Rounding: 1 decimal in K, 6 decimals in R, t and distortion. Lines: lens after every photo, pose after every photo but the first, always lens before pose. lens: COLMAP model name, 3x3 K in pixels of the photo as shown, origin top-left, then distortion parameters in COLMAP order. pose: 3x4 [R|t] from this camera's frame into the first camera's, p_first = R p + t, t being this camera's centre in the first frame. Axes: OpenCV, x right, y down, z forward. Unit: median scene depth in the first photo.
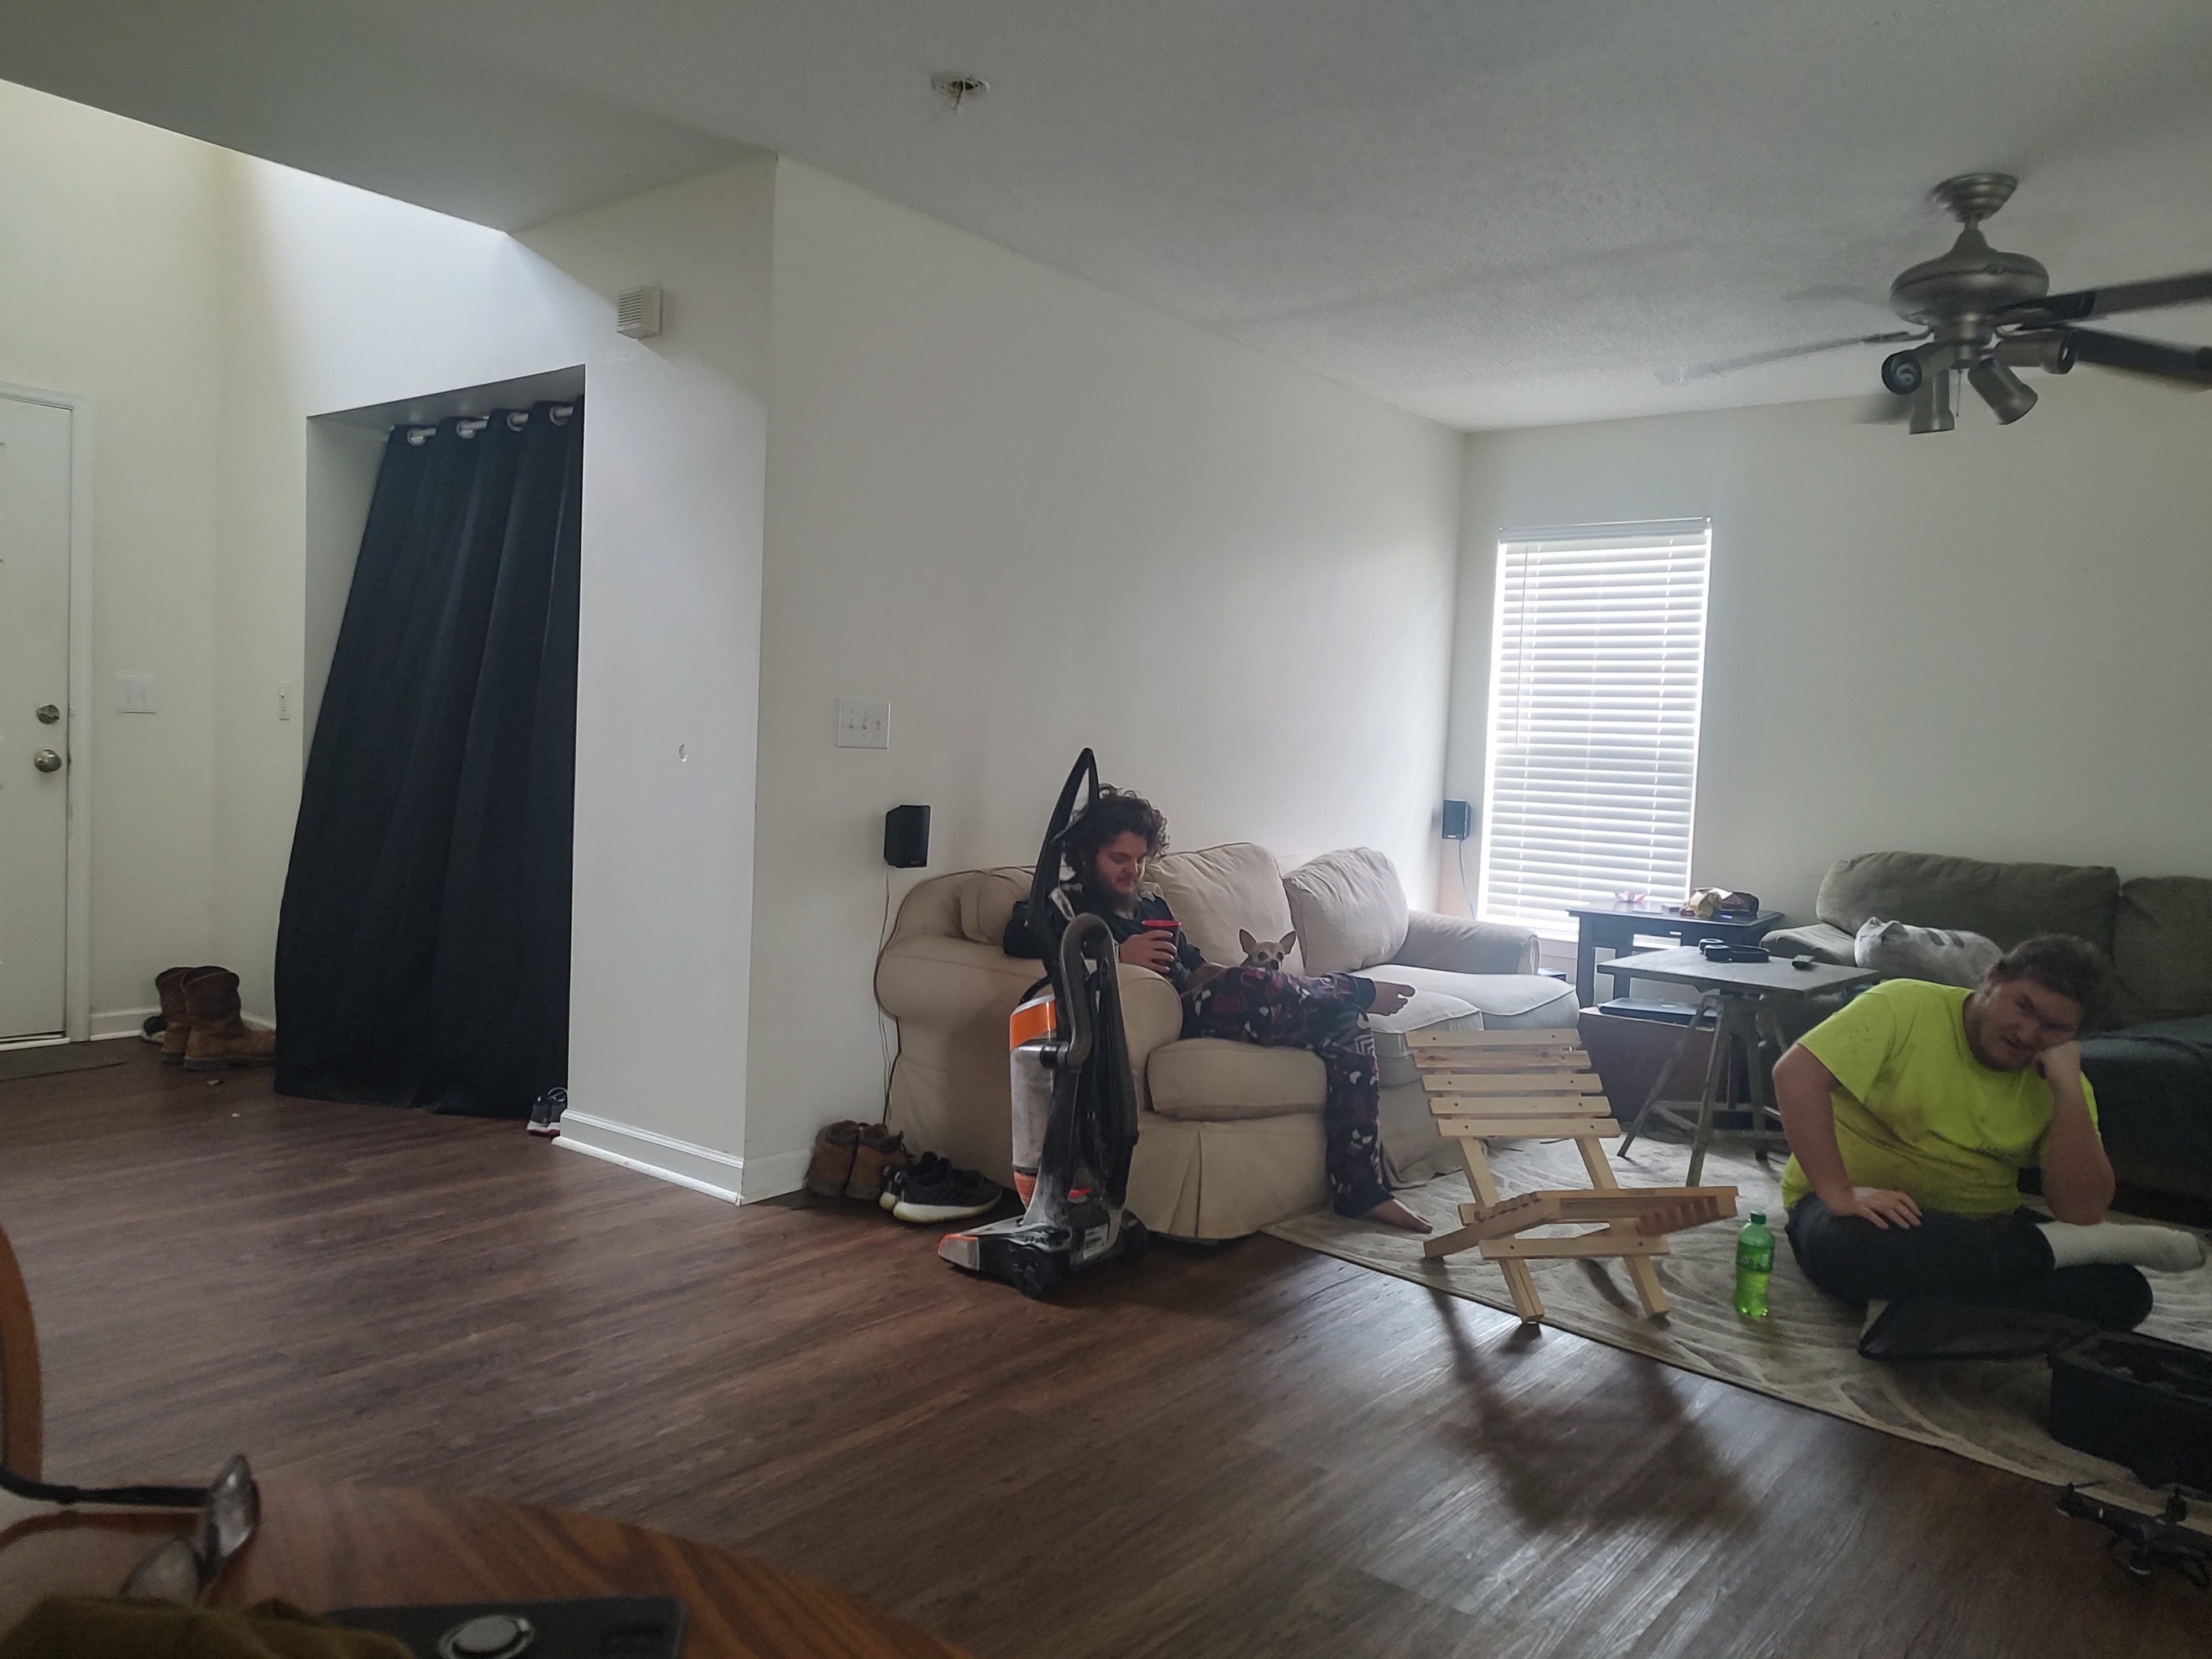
lens RADIAL K [[1579.0, 0, 1106.0], [0, 1579.0, 829.5], [0, 0, 1]] dist [0.002019, -0.002243]
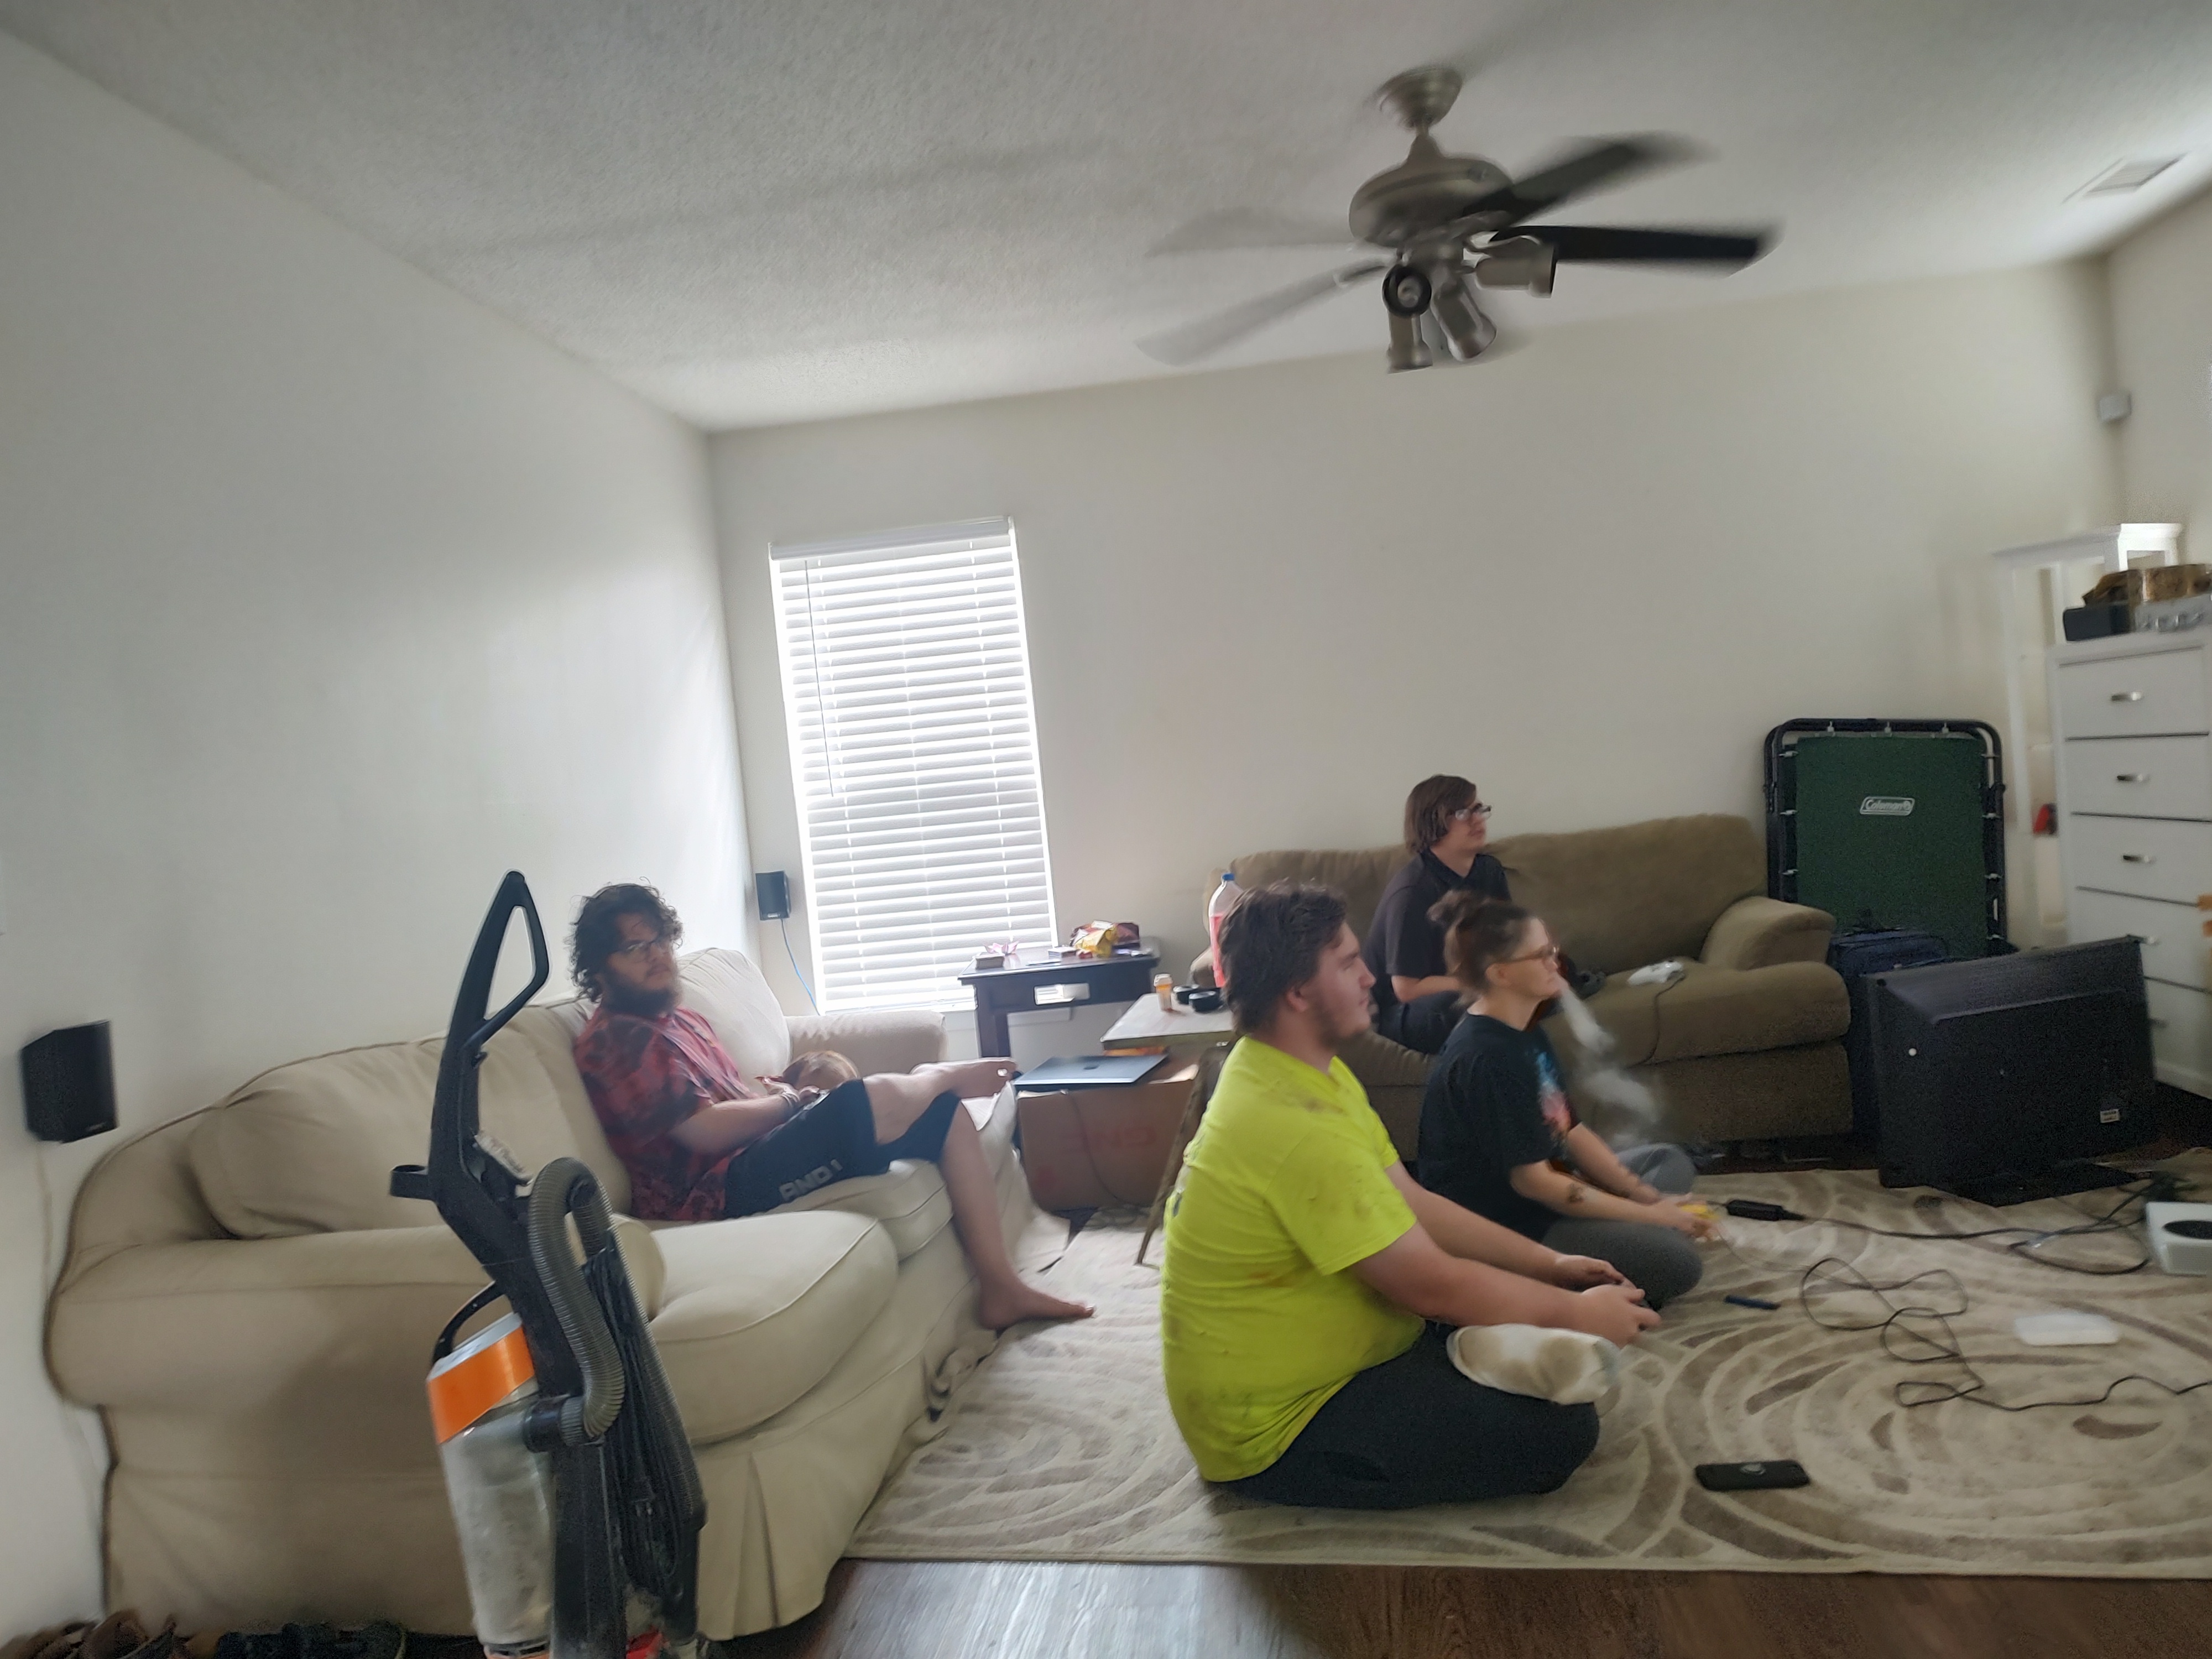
lens RADIAL K [[1613.1, 0, 1155.2], [0, 1613.1, 829.0], [0, 0, 1]] dist [0.006703, -0.009733]
pose [[0.835645, -0.142179, 0.530549, -0.108528], [0.162165, 0.986723, 0.009006, -0.031145], [-0.524785, 0.078510, 0.847606, 0.347933]]
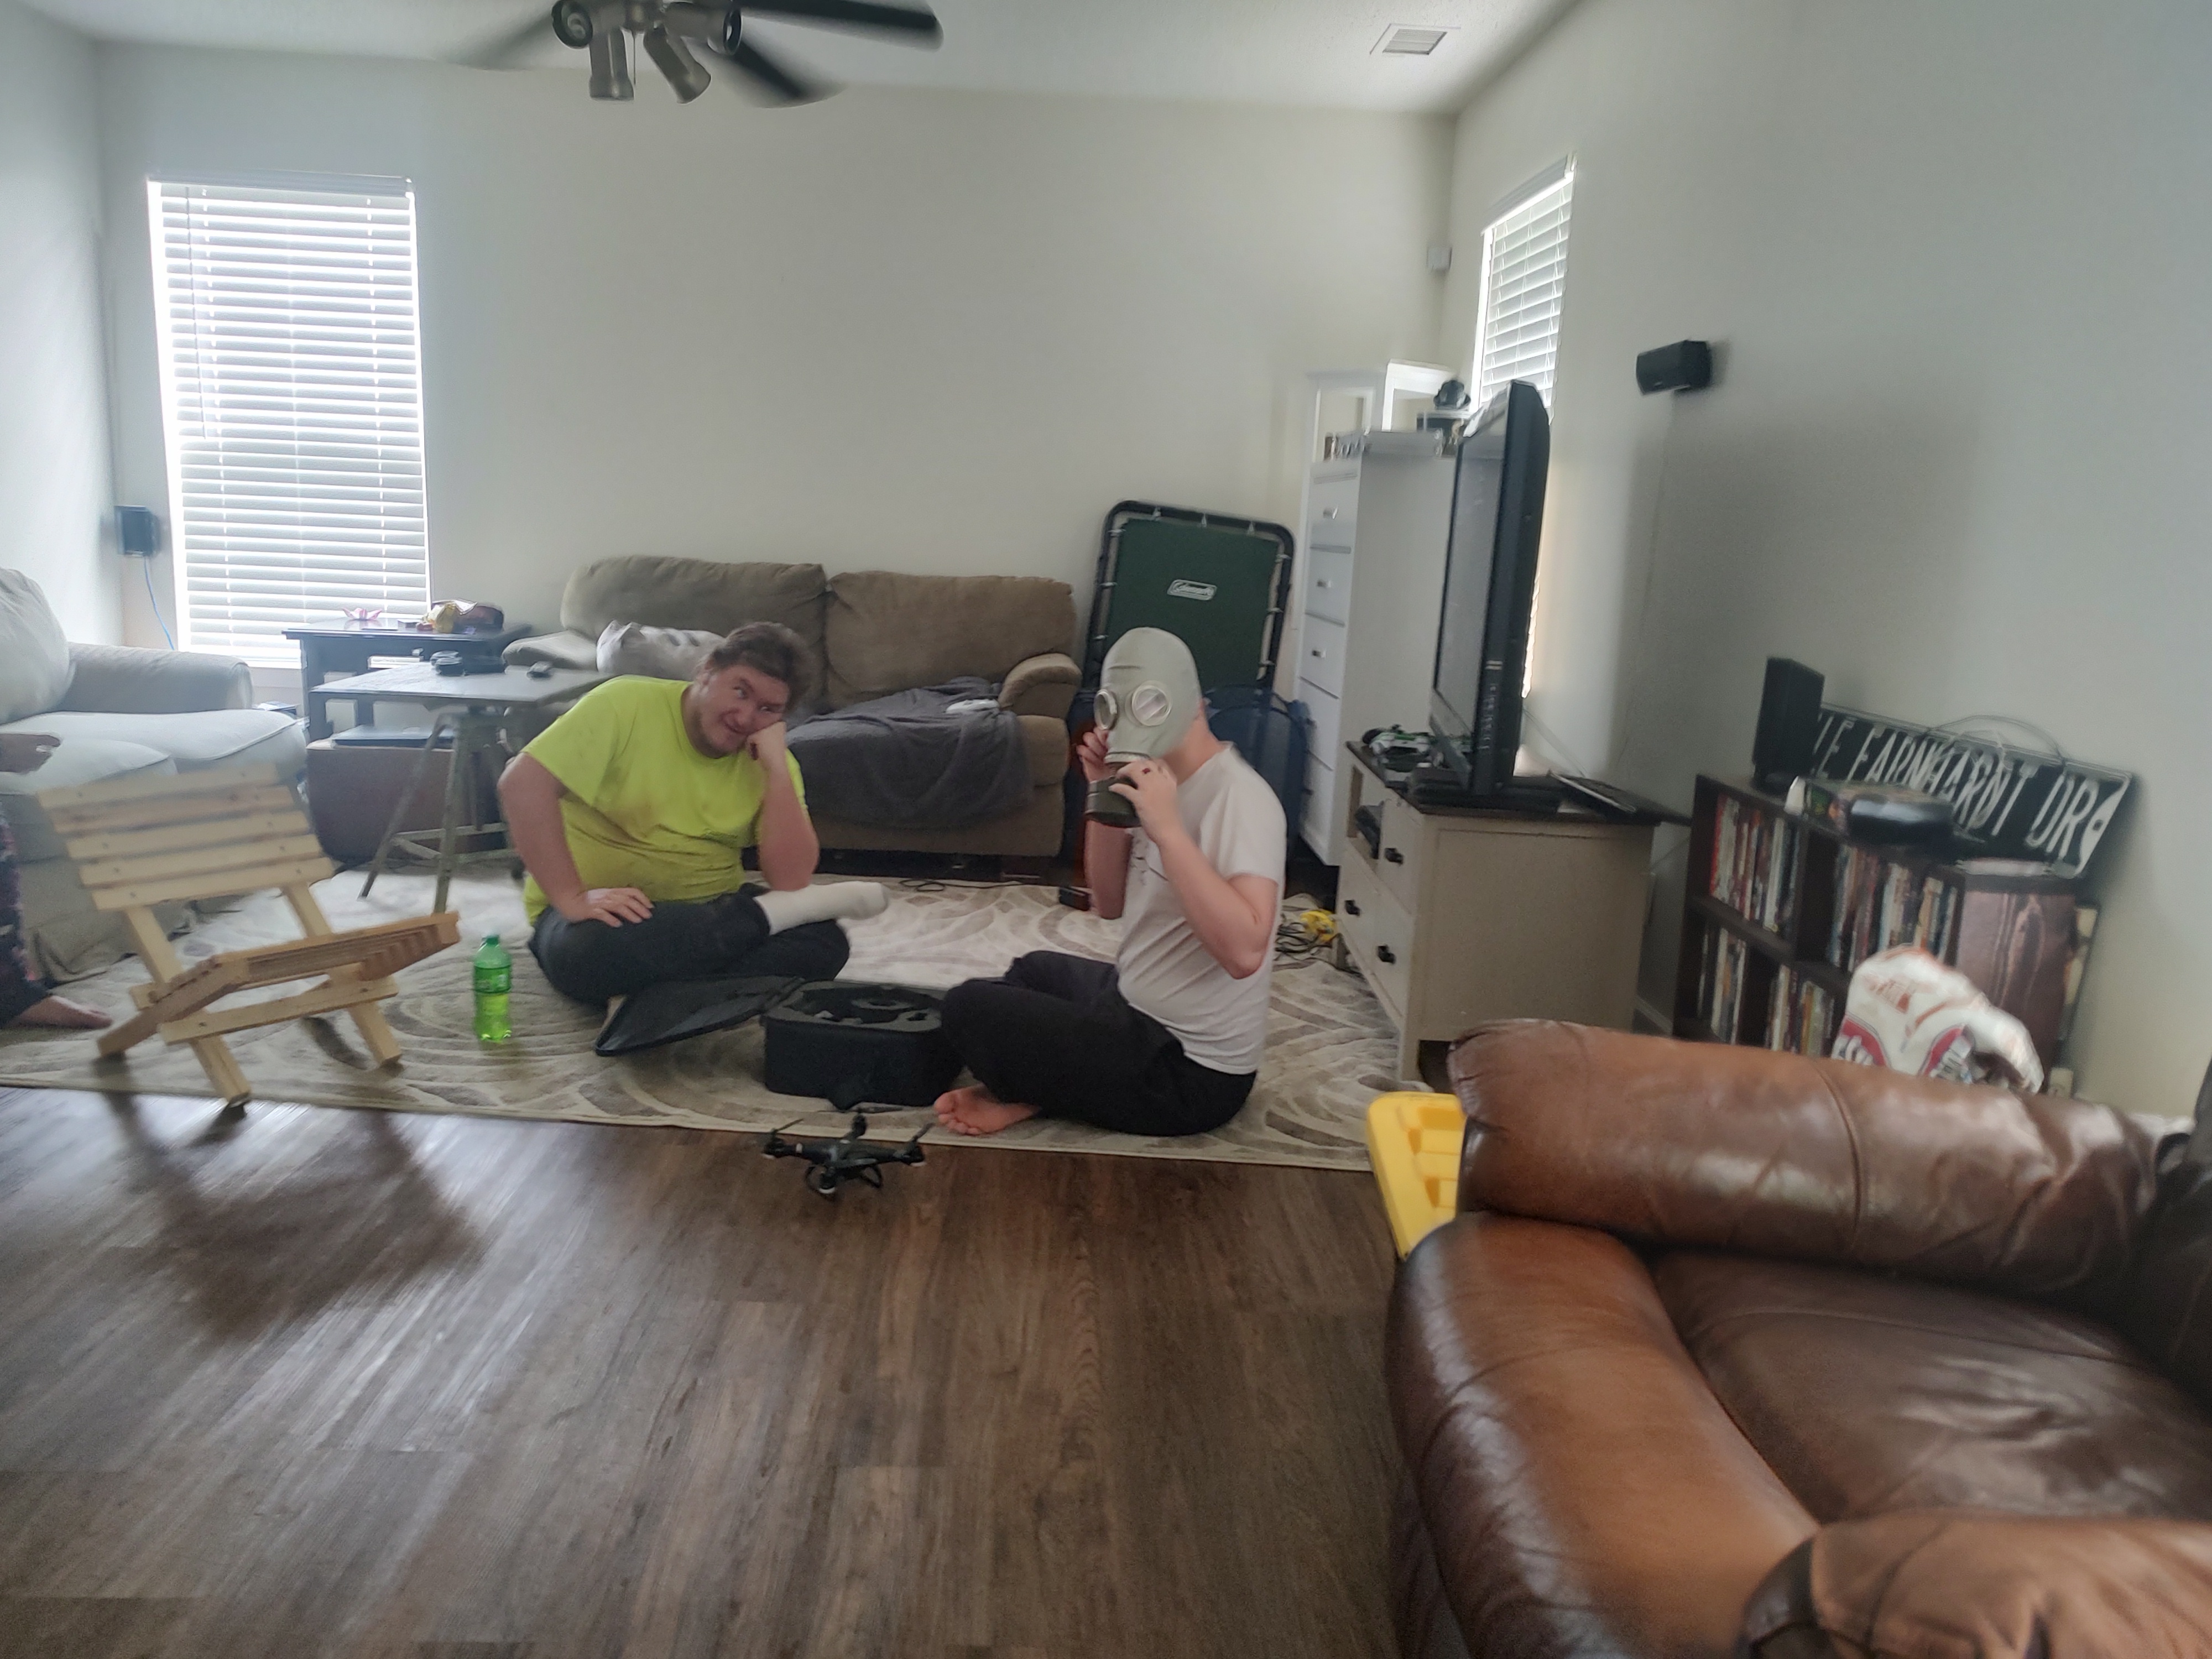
lens RADIAL K [[1615.3, 0, 1106.0], [0, 1615.3, 829.5], [0, 0, 1]] dist [0.055439, -0.070524]
pose [[0.751638, -0.134164, 0.645786, 0.063374], [0.023718, 0.983958, 0.176814, 0.016331], [-0.659149, -0.117584, 0.742763, 0.037633]]
